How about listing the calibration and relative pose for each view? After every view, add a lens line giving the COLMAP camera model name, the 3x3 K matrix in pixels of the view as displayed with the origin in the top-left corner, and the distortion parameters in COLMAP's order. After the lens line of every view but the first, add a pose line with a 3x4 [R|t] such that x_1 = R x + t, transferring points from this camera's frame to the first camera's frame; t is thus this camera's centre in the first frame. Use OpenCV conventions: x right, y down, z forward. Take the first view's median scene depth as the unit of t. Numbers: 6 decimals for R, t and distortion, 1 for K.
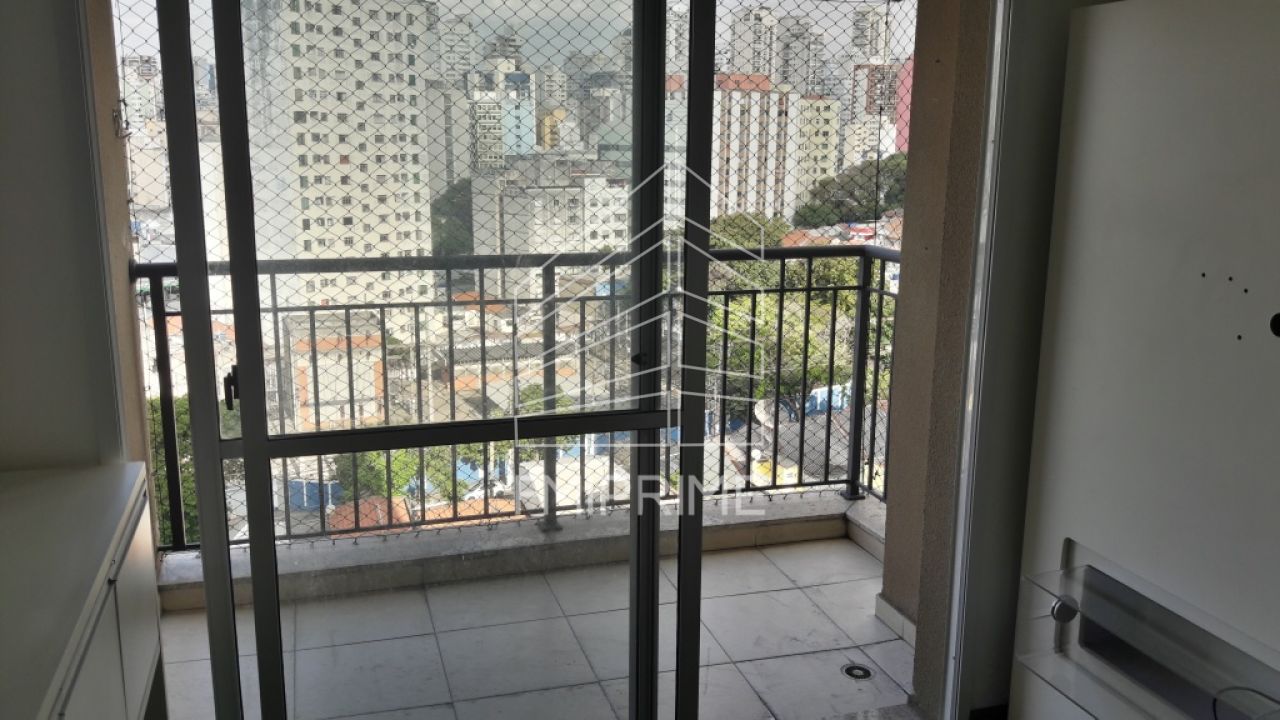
lens RADIAL K [[1059.7, 0, 640.0], [0, 1059.7, 360.0], [0, 0, 1]] dist [0.000678, -0.003897]
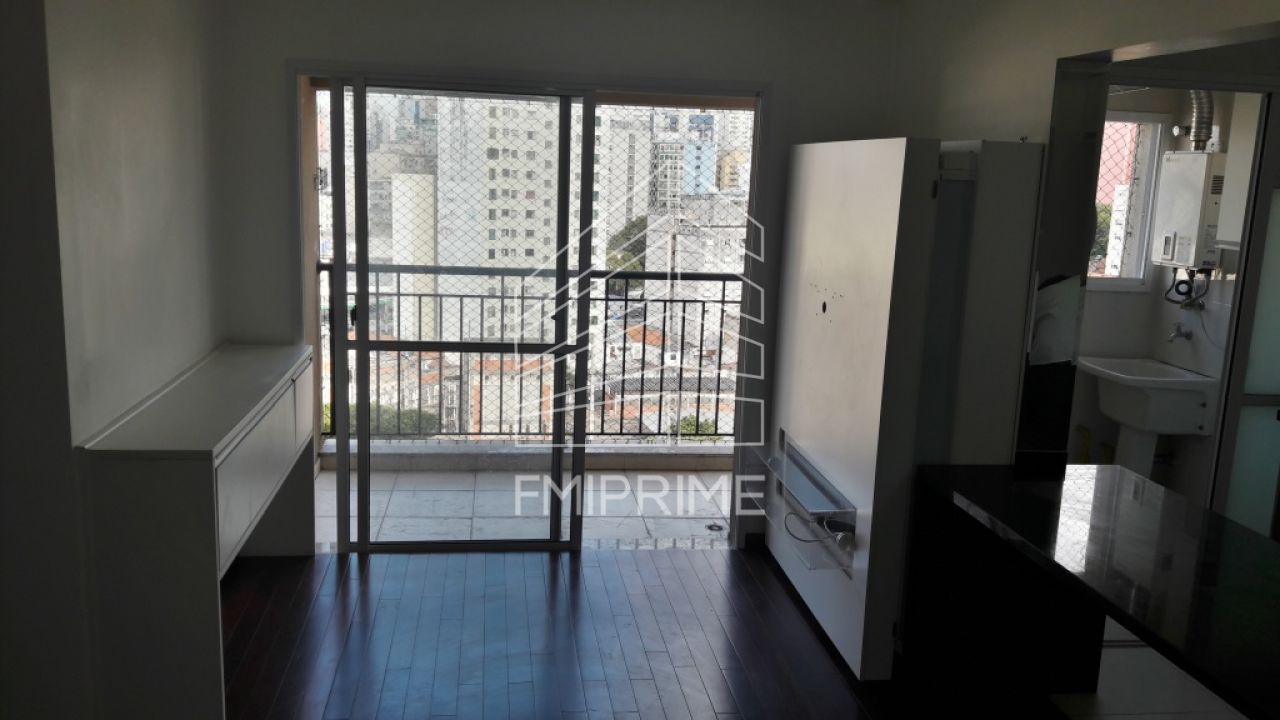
lens RADIAL K [[1075.2, 0, 640.0], [0, 1075.2, 360.0], [0, 0, 1]] dist [0.002636, -0.000988]
pose [[0.984490, 0.054201, -0.166860, 0.353072], [-0.060578, 0.997606, -0.033364, 0.097776], [0.164652, 0.042954, 0.985416, -0.668348]]
